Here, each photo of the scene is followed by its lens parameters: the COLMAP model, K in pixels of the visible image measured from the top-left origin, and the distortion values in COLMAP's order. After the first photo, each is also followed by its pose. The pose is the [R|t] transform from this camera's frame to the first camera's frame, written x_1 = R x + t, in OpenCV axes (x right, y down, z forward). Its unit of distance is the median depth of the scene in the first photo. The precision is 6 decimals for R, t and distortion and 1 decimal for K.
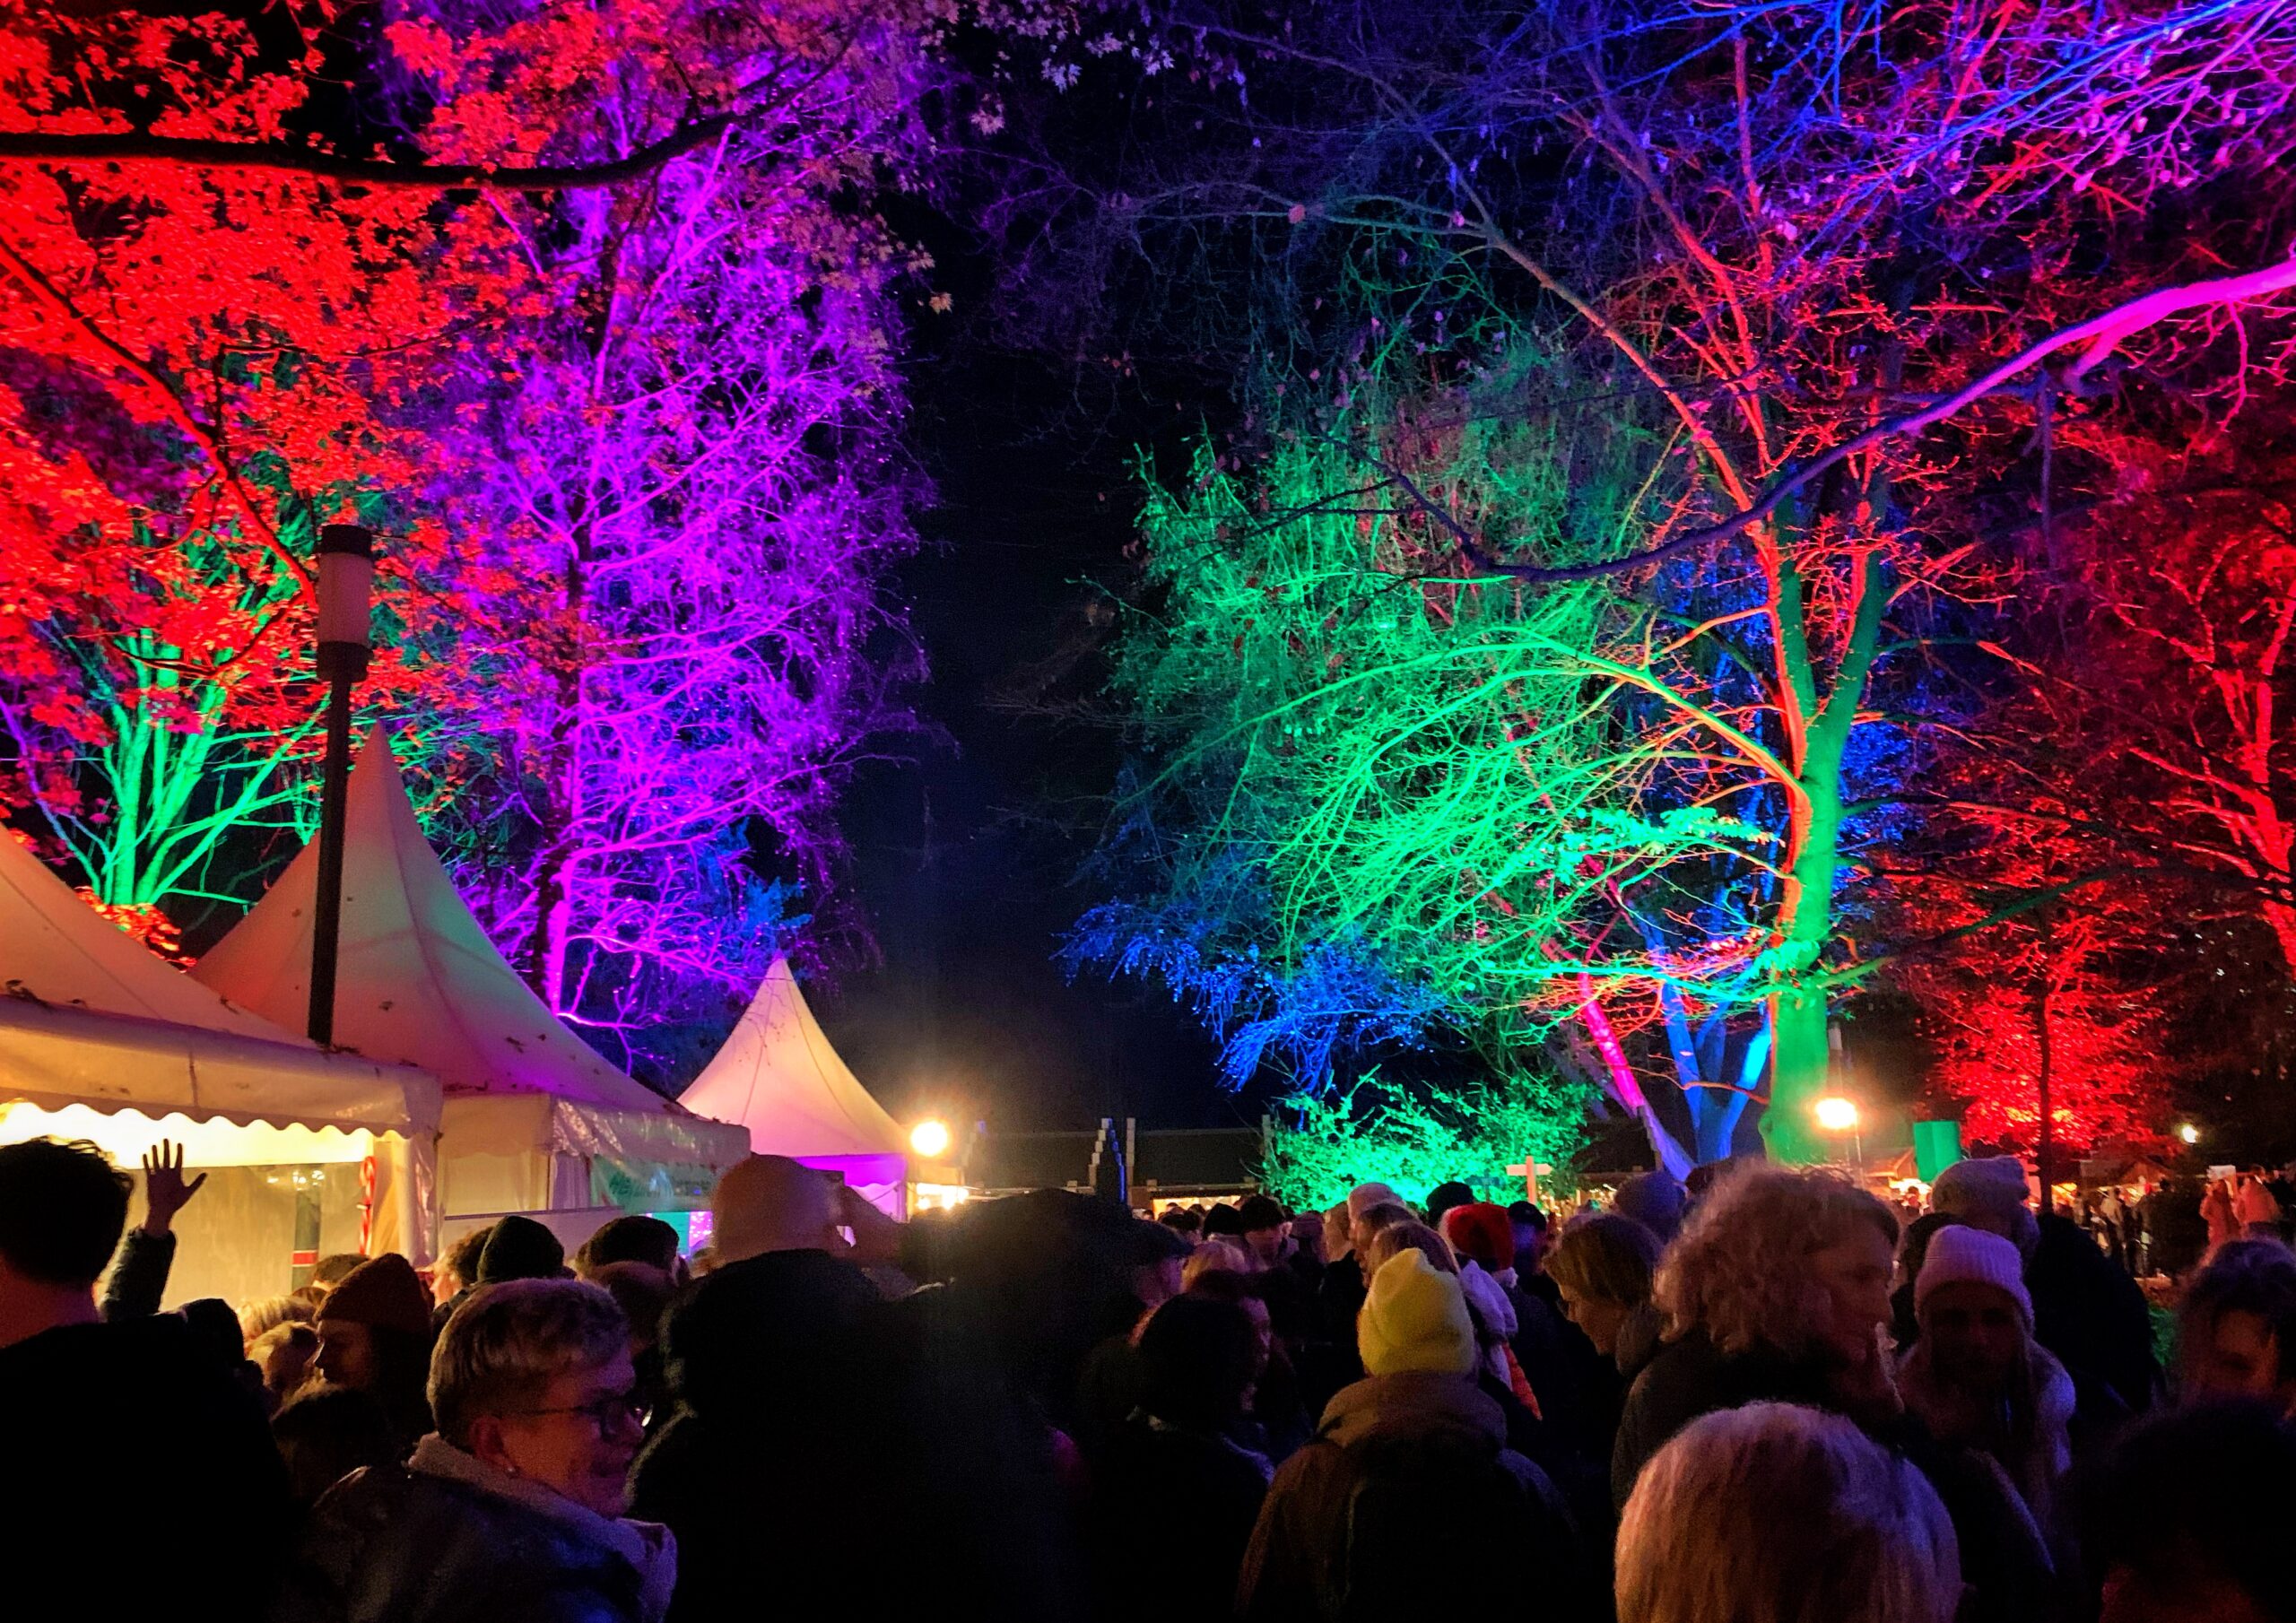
lens RADIAL K [[1856.9, 0, 1148.0], [0, 1856.9, 811.5], [0, 0, 1]] dist [0.049544, 0.006875]
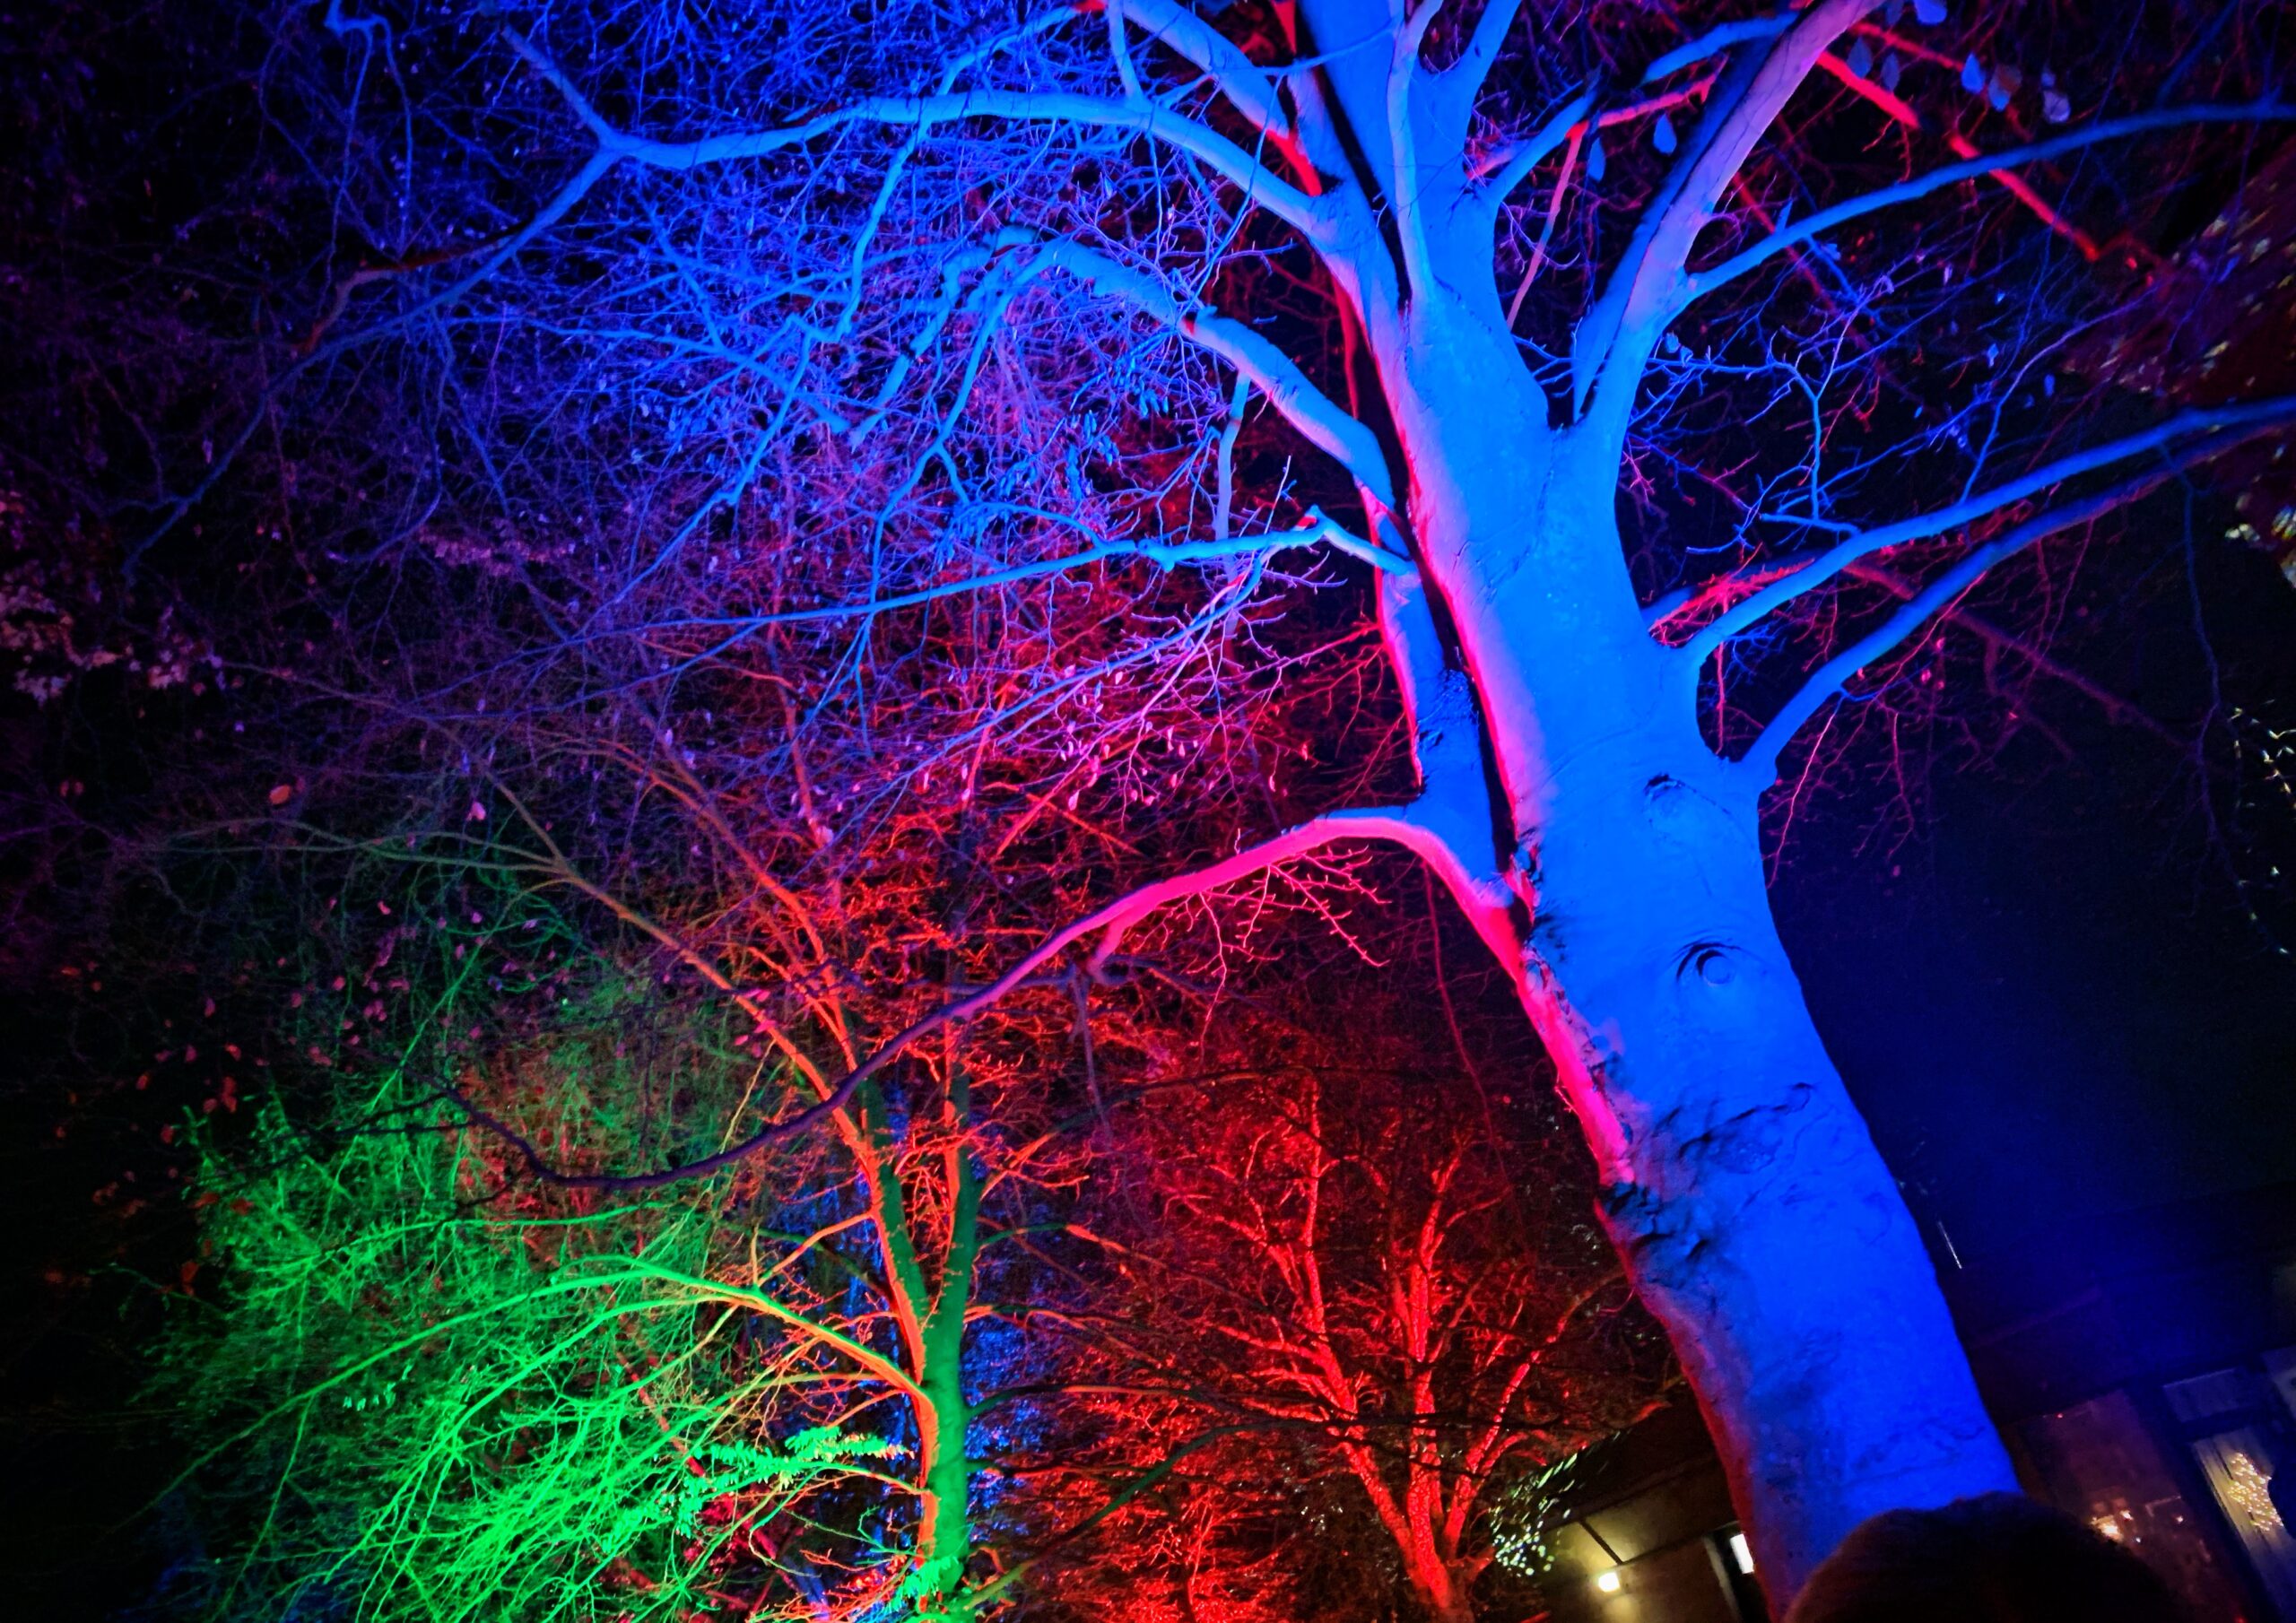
lens RADIAL K [[1719.9, 0, 1148.0], [0, 1719.9, 811.5], [0, 0, 1]] dist [-0.061444, 0.082307]
pose [[0.902466, 0.004854, 0.430733, 0.066657], [0.158704, 0.925851, -0.342947, 0.029949], [-0.400460, 0.377857, 0.834779, 0.087790]]
